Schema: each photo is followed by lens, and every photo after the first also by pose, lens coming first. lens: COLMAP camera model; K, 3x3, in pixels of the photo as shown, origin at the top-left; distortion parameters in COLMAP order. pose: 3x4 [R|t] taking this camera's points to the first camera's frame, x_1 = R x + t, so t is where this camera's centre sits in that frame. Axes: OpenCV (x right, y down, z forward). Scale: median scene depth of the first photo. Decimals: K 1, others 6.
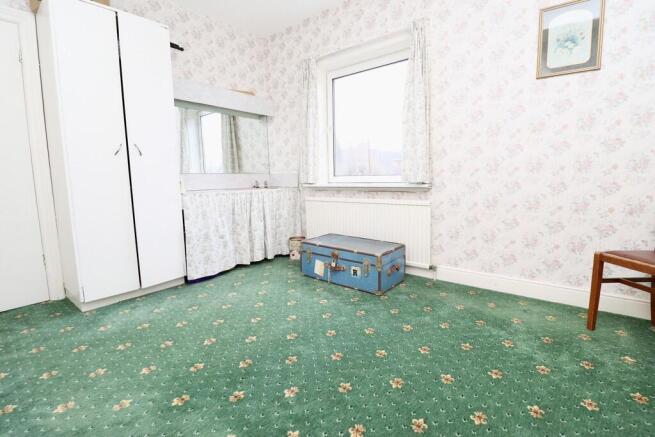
lens RADIAL K [[309.4, 0, 327.6], [0, 309.4, 216.8], [0, 0, 1]] dist [-0.001390, -0.000072]
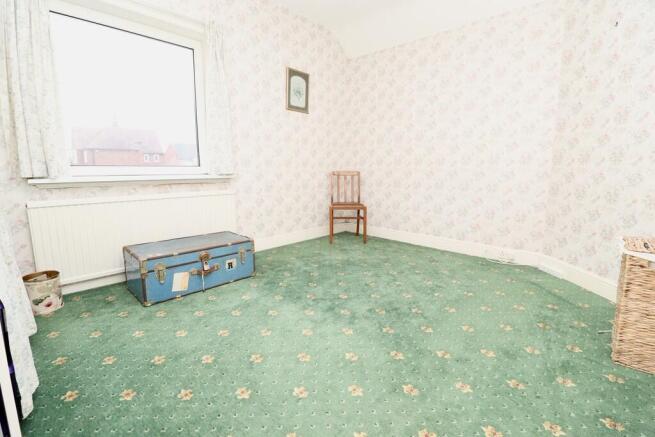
lens RADIAL K [[309.4, 0, 327.6], [0, 309.4, 217.5], [0, 0, 1]] dist [-0.001390, -0.000072]
pose [[0.073713, -0.145893, 0.986550, -0.800614], [0.124697, 0.982827, 0.136025, -0.062126], [-0.989453, 0.112993, 0.090639, 0.561651]]
